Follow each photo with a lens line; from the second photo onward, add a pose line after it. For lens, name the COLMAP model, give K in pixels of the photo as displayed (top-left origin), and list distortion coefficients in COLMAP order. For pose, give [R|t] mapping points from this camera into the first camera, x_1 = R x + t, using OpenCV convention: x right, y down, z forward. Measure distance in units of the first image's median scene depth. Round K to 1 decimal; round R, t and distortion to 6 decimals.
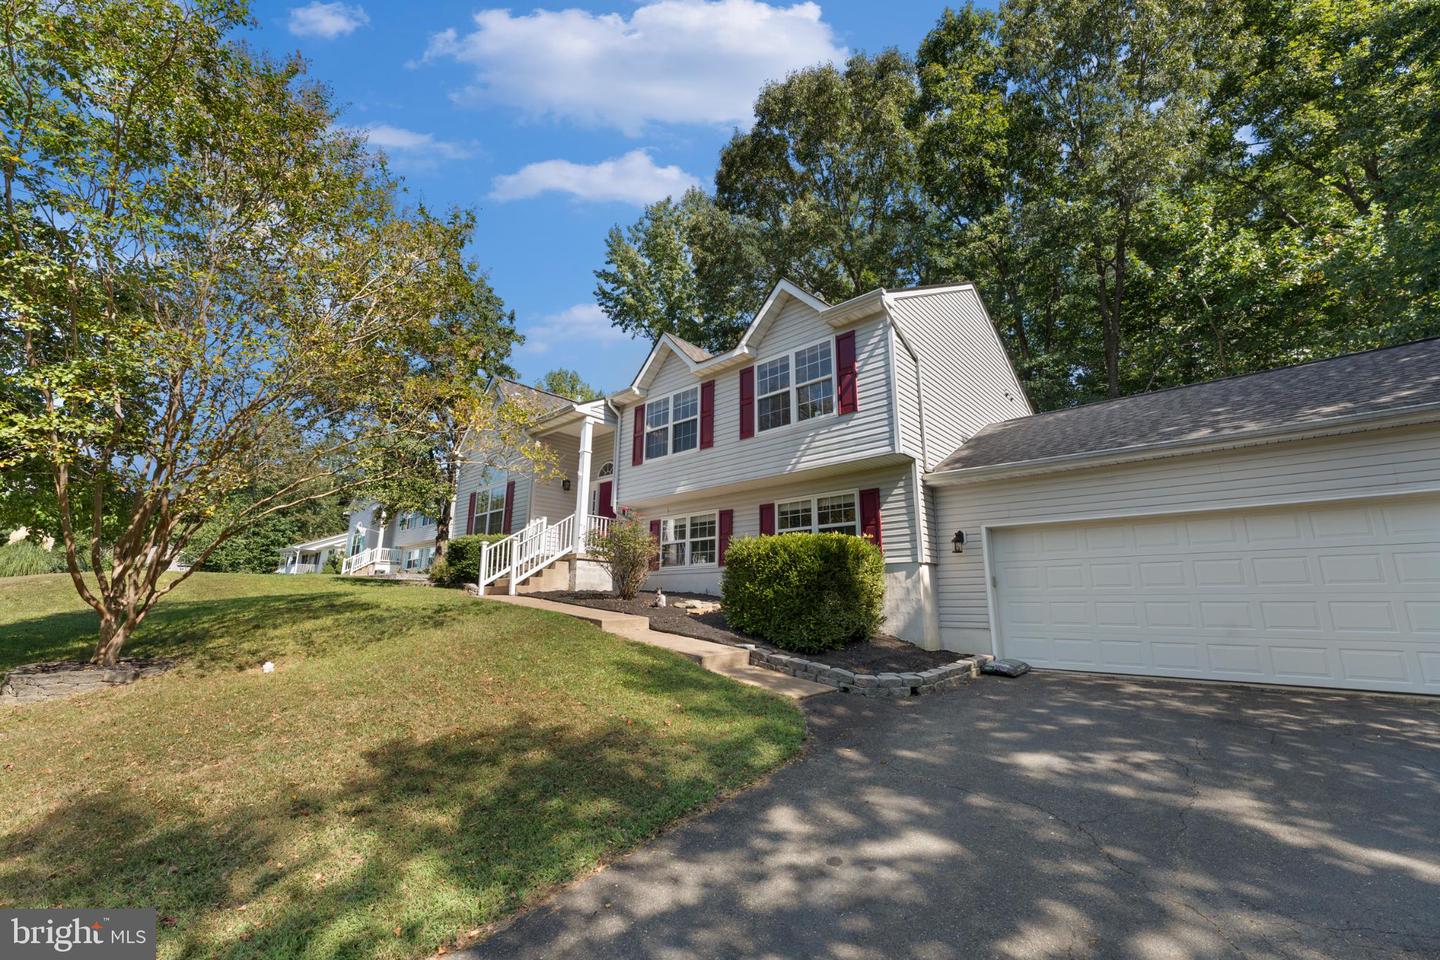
lens RADIAL K [[580.8, 0, 722.9], [0, 580.8, 480.3], [0, 0, 1]] dist [0.001497, 0.000108]
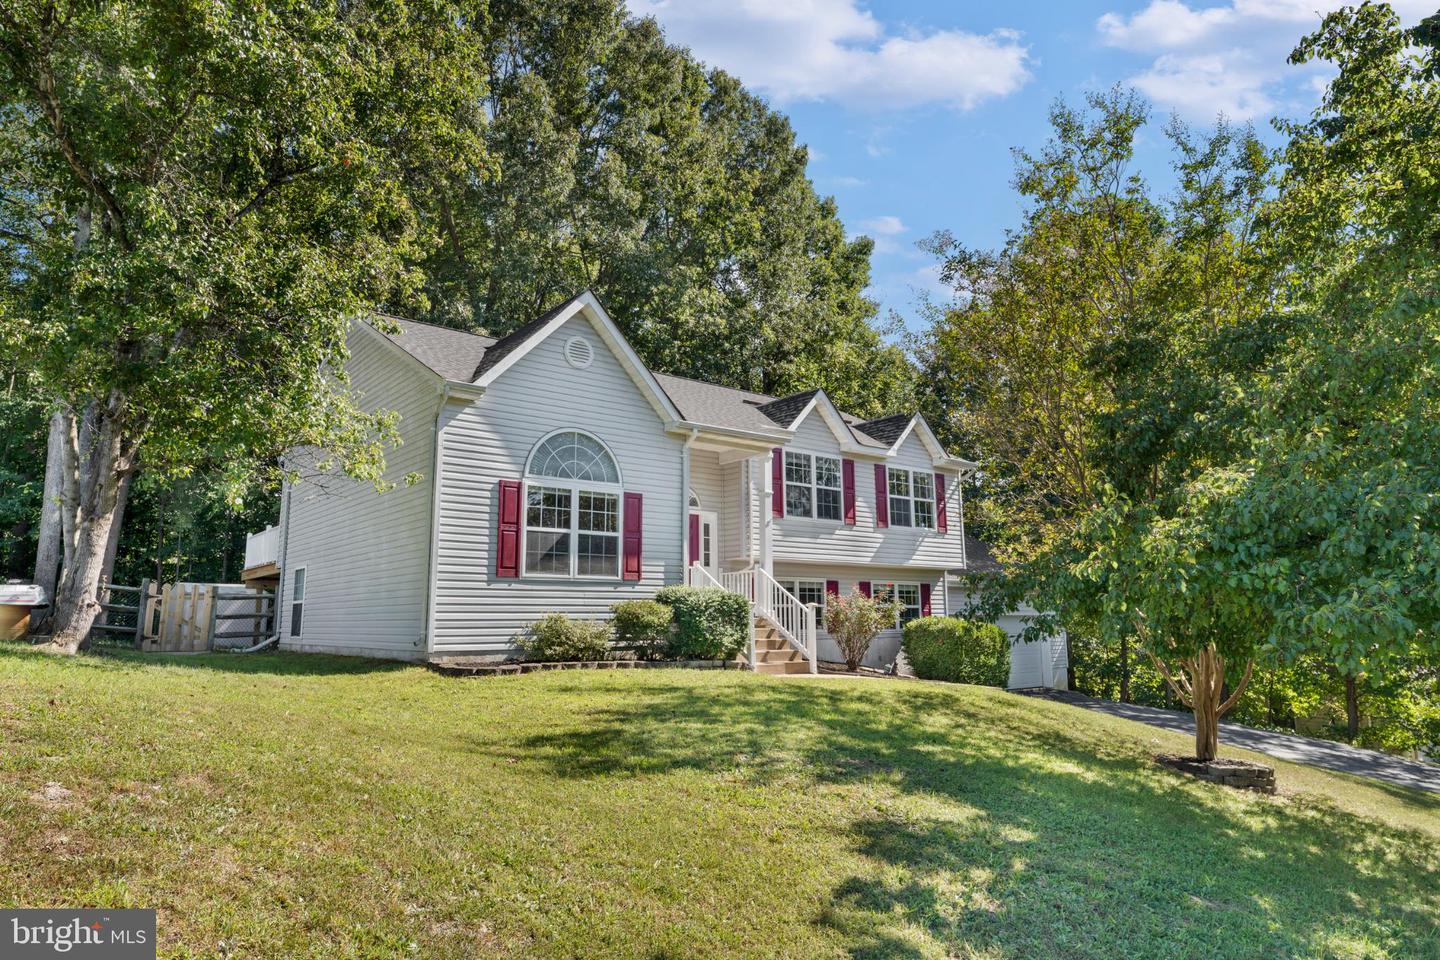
lens RADIAL K [[876.8, 0, 720.0], [0, 876.8, 480.0], [0, 0, 1]] dist [-0.000167, -0.000032]
pose [[0.135084, 0.143842, 0.980337, -1.537676], [-0.206867, 0.971696, -0.114070, 0.092839], [-0.968999, -0.187391, 0.161017, 0.915573]]
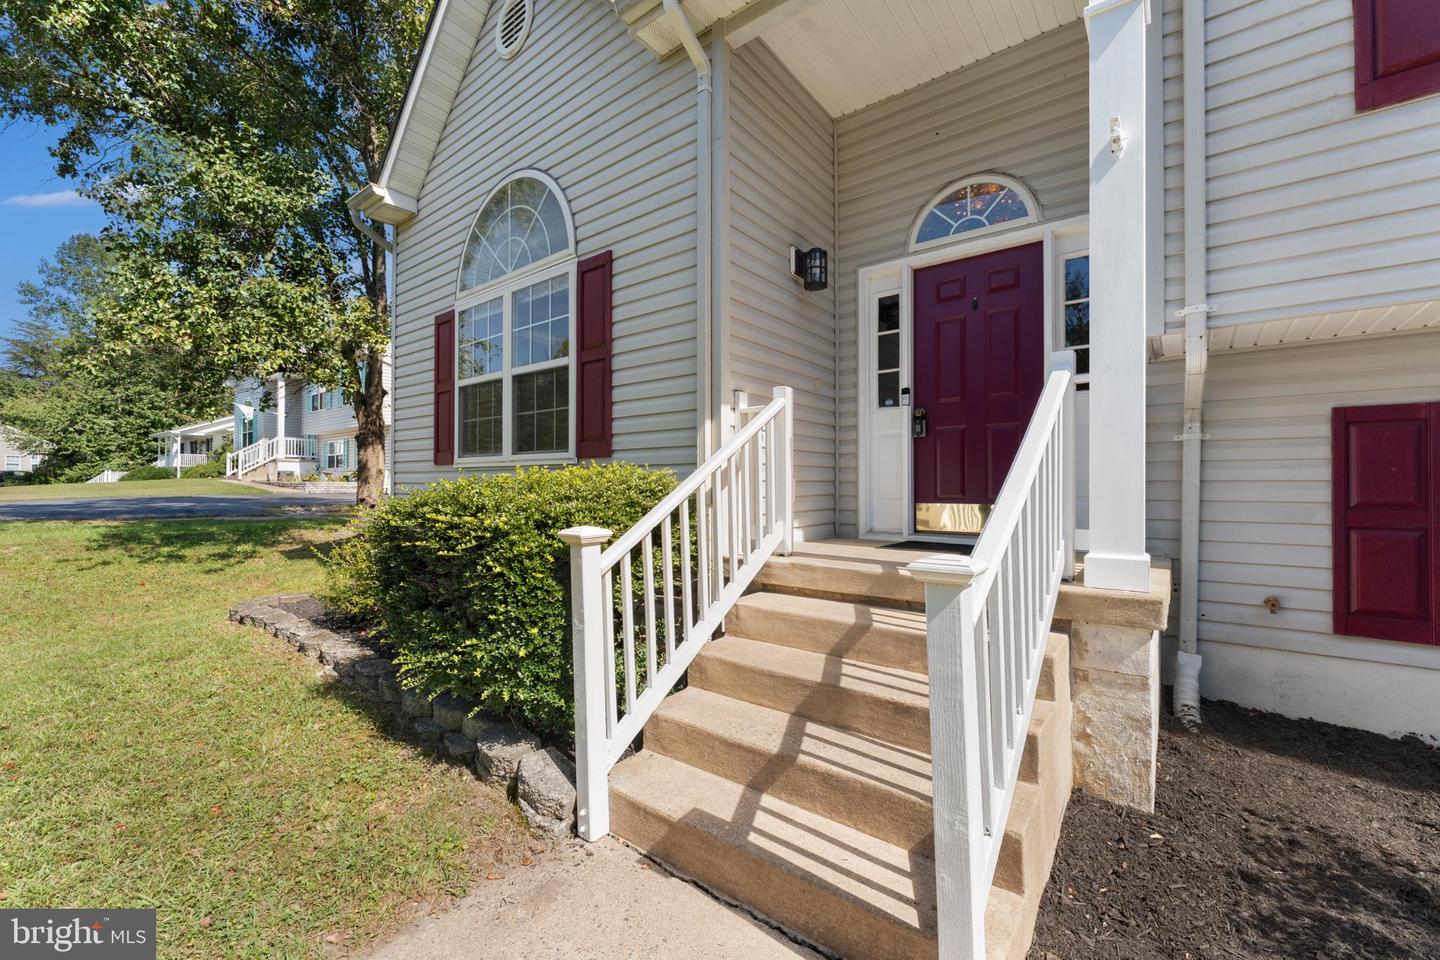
lens RADIAL K [[580.8, 0, 722.9], [0, 580.8, 480.3], [0, 0, 1]] dist [0.001497, 0.000108]
pose [[0.996824, -0.007282, 0.079299, -0.392936], [-0.009479, 0.977880, 0.208950, 0.056889], [-0.079067, -0.209038, 0.974706, 0.850975]]
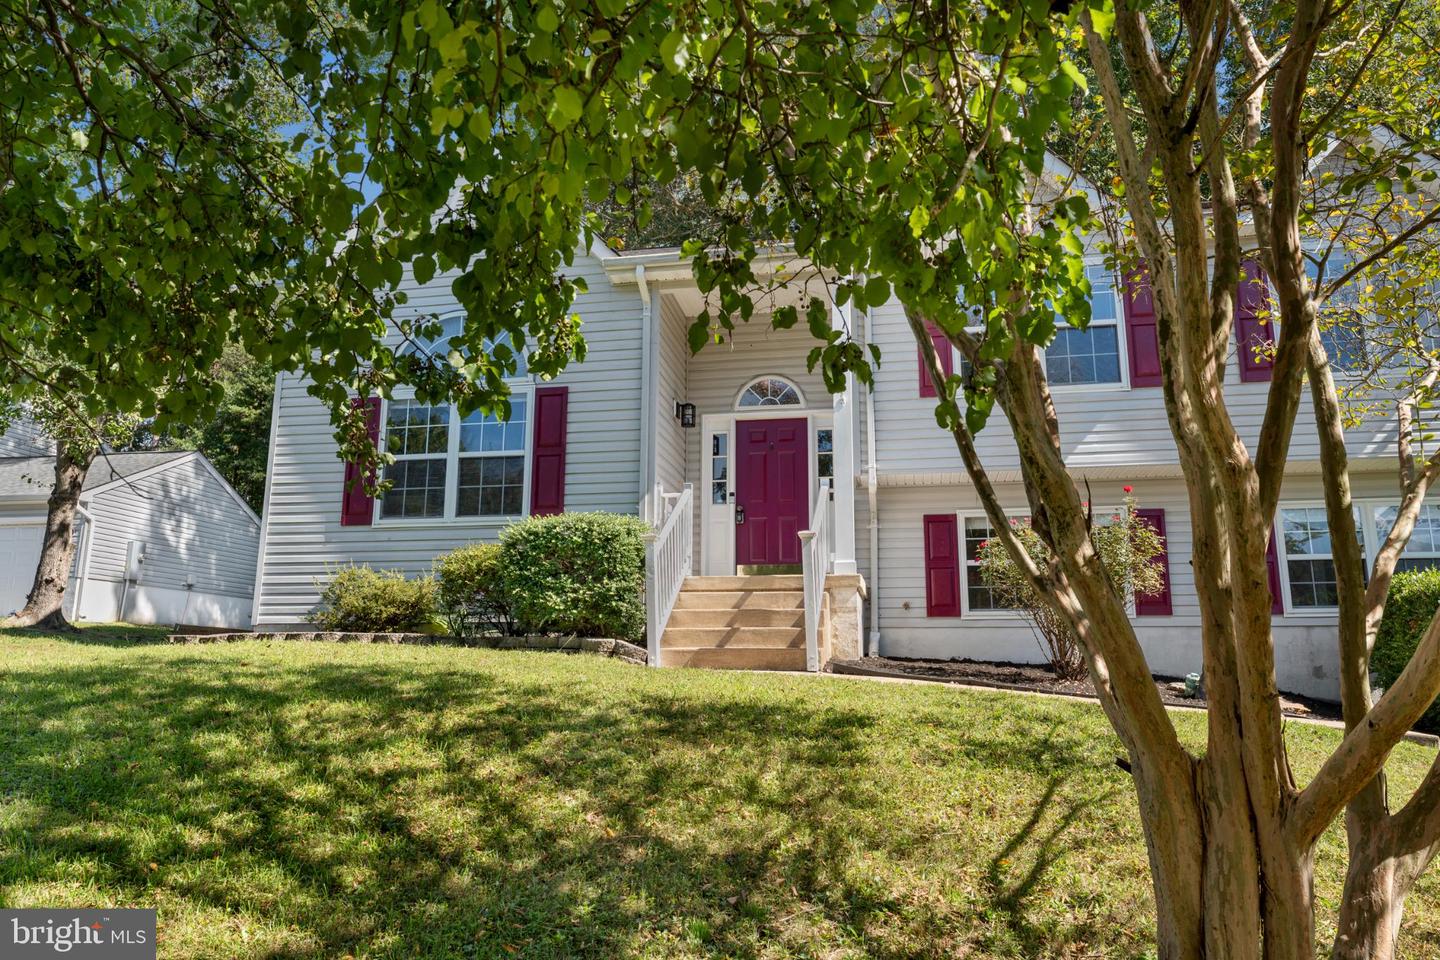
lens RADIAL K [[952.7, 0, 720.0], [0, 952.7, 480.0], [0, 0, 1]] dist [0.001840, 0.000746]
pose [[0.848808, 0.101006, 0.518964, -0.728937], [-0.112911, 0.993567, -0.008703, 0.071533], [-0.516505, -0.051210, 0.854752, 0.434488]]
